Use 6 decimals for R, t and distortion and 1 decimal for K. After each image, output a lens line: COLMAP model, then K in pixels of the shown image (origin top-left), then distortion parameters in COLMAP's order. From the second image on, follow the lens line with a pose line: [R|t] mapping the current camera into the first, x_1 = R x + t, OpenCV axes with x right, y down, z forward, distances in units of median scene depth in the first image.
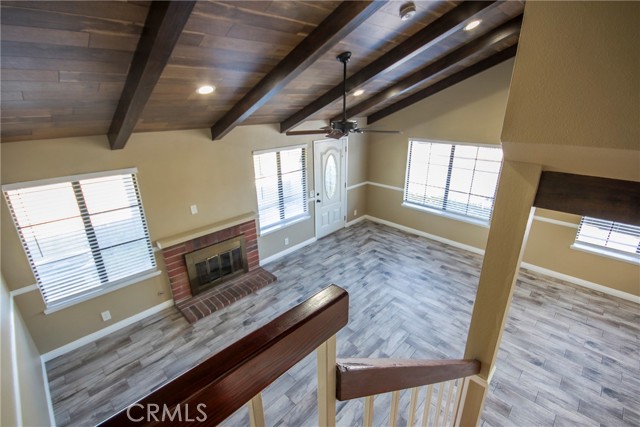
lens RADIAL K [[296.3, 0, 320.0], [0, 296.3, 213.5], [0, 0, 1]] dist [0.000452, 0.000250]
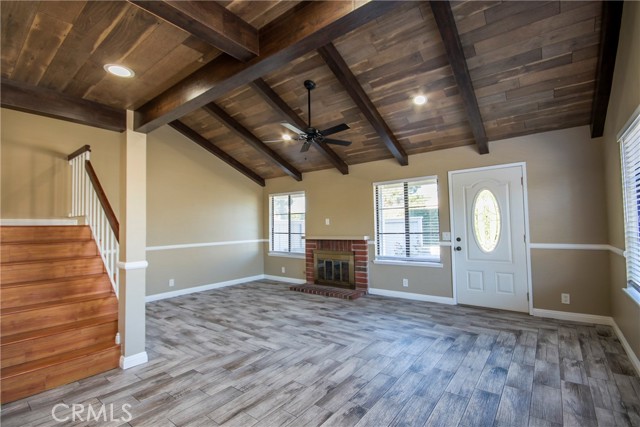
lens RADIAL K [[294.1, 0, 320.0], [0, 294.1, 213.5], [0, 0, 1]] dist [-0.002474, -0.000837]
pose [[0.117878, -0.032479, -0.992497, 0.890525], [-0.331210, 0.940947, -0.070130, 0.054640], [0.936165, 0.336992, 0.100160, 0.723036]]
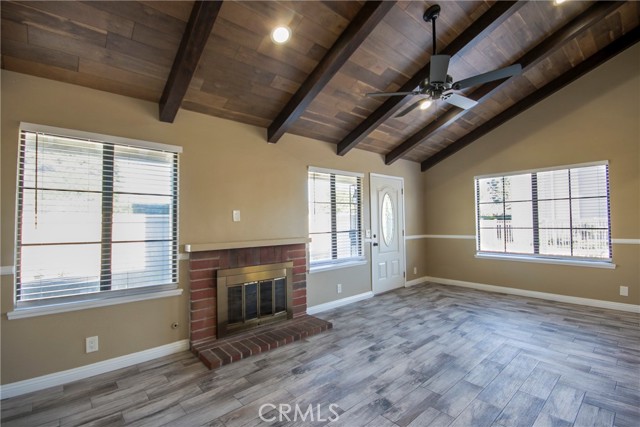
lens RADIAL K [[294.1, 0, 320.0], [0, 294.1, 213.5], [0, 0, 1]] dist [-0.002474, -0.000837]
pose [[0.997493, -0.004576, -0.070618, -0.129507], [-0.022540, 0.925389, -0.378347, 0.247317], [0.067080, 0.378991, 0.922966, 0.250336]]
